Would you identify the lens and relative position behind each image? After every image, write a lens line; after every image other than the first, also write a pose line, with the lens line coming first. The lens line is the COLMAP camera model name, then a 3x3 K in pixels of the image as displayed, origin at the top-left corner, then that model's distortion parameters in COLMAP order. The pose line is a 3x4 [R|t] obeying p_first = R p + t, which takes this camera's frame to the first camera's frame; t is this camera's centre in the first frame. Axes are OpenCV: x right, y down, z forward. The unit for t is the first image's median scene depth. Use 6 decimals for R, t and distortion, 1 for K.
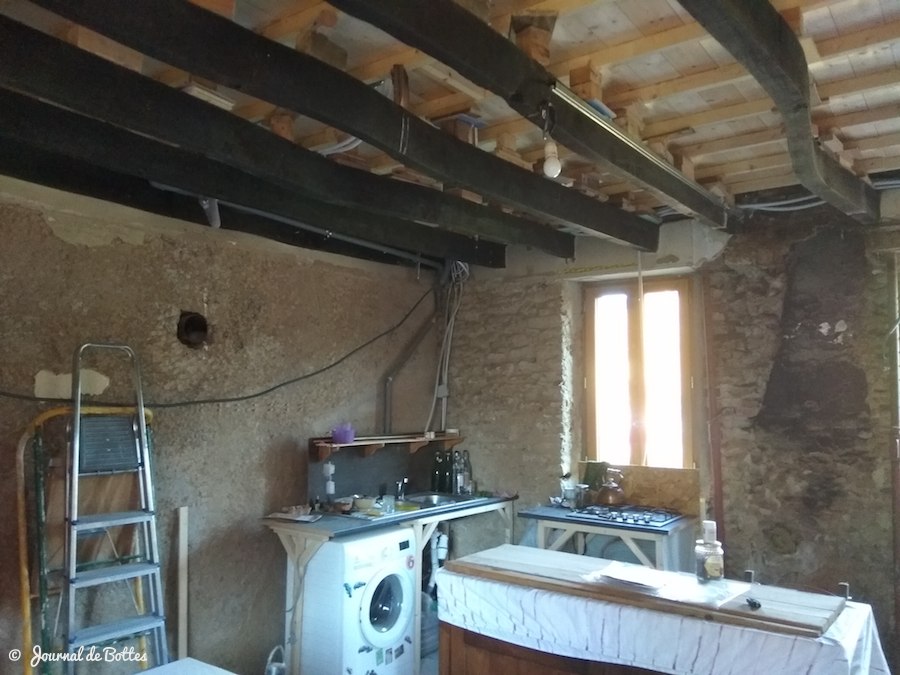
lens RADIAL K [[737.0, 0, 450.4], [0, 737.0, 341.2], [0, 0, 1]] dist [0.056382, -0.095177]
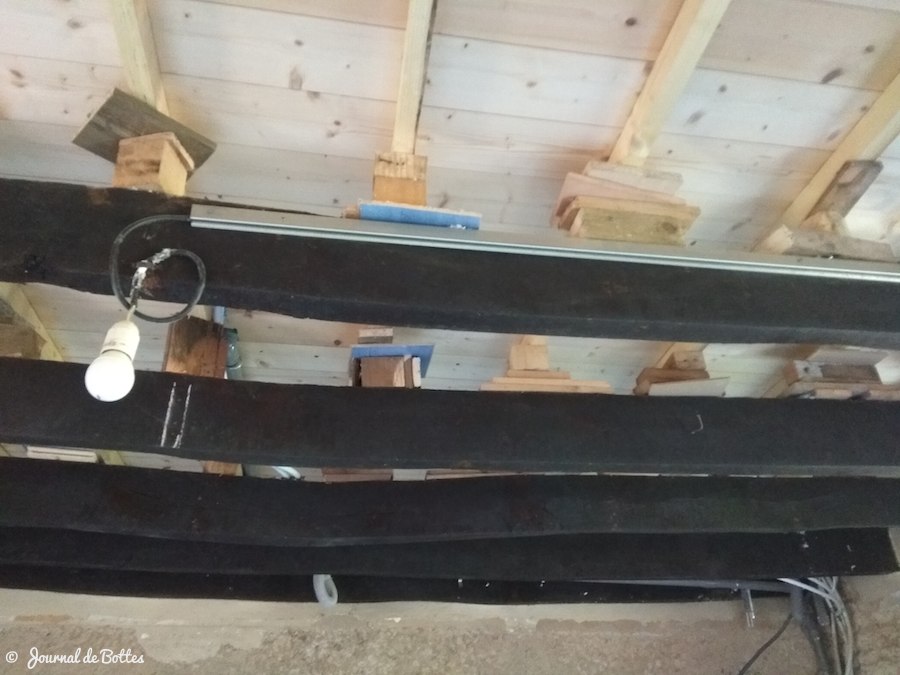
lens RADIAL K [[737.0, 0, 454.6], [0, 737.0, 337.2], [0, 0, 1]] dist [0.056382, -0.095177]
pose [[0.707454, -0.383888, -0.593413, 0.310942], [0.082718, 0.878828, -0.469913, -0.031315], [0.701902, 0.283356, 0.653485, 0.523794]]
